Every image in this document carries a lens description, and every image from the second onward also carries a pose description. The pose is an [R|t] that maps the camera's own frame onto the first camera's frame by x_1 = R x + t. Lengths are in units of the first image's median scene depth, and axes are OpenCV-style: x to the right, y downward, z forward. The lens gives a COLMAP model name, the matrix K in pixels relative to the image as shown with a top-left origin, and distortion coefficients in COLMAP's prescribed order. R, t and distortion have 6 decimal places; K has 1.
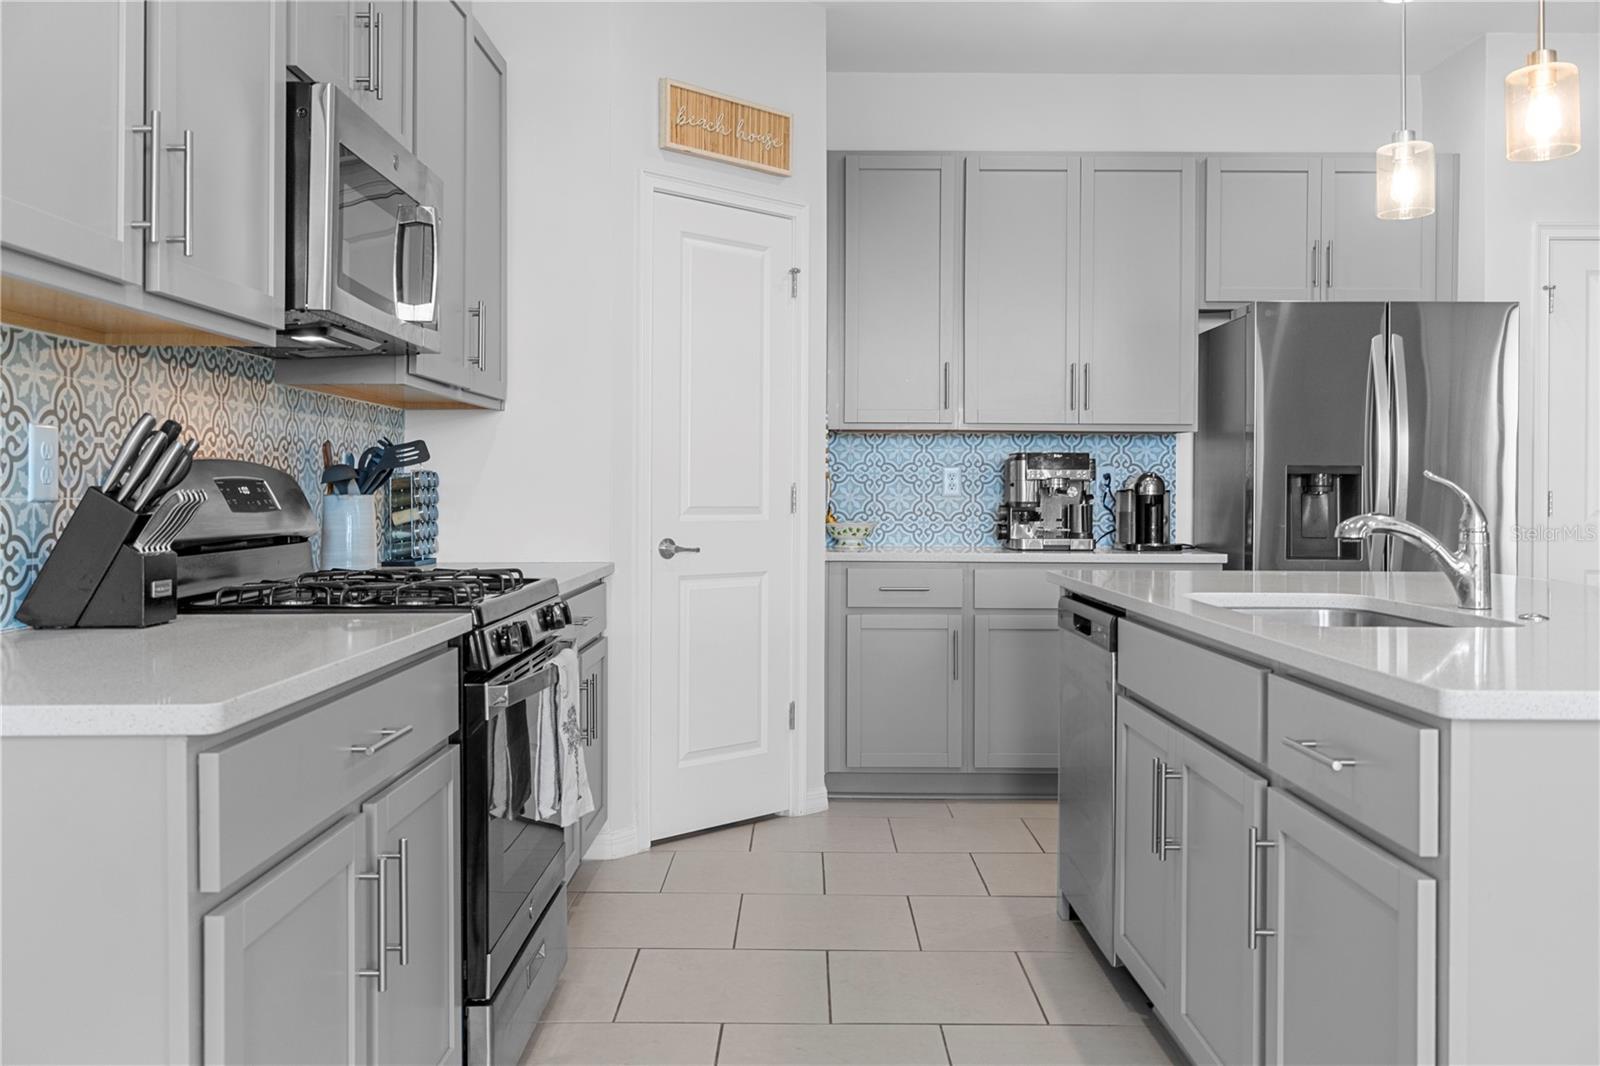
lens RADIAL K [[1354.8, 0, 800.0], [0, 1354.8, 533.0], [0, 0, 1]] dist [-0.003041, -0.001862]
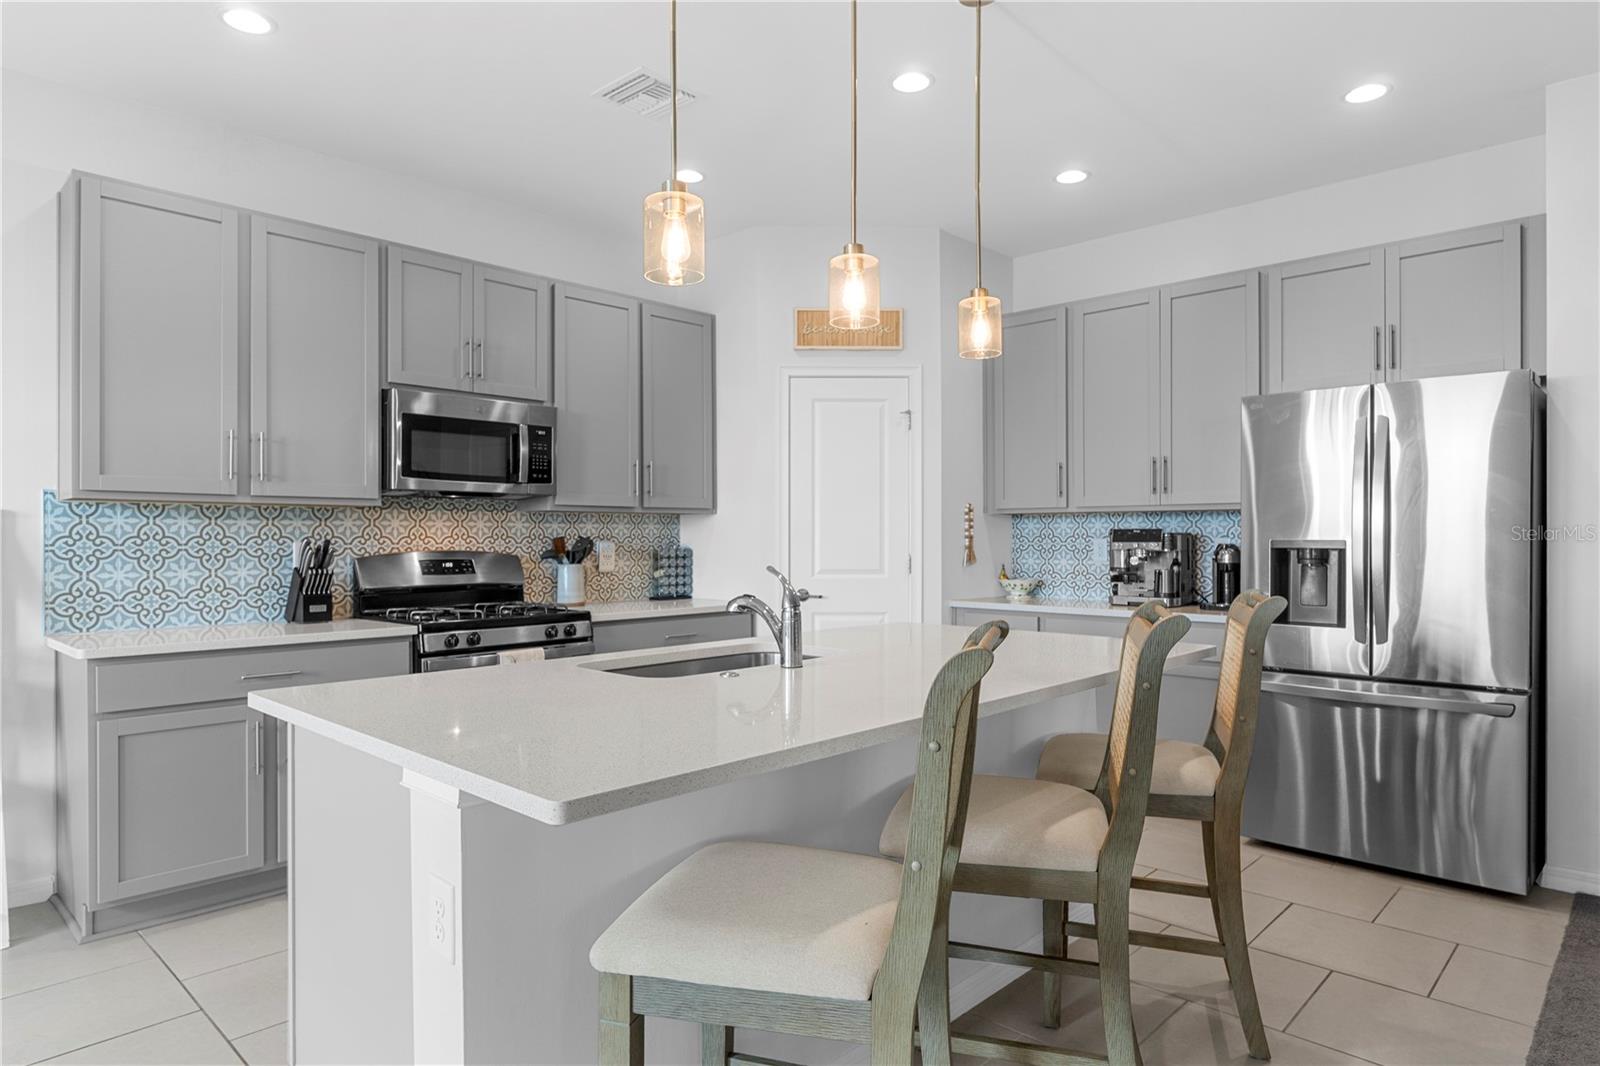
lens RADIAL K [[943.8, 0, 800.0], [0, 943.8, 533.0], [0, 0, 1]] dist [-0.001816, -0.000869]
pose [[0.720720, -0.008558, -0.693174, 0.570055], [-0.015137, 0.999491, -0.028077, -0.025935], [0.693061, 0.030728, 0.720224, 0.154745]]
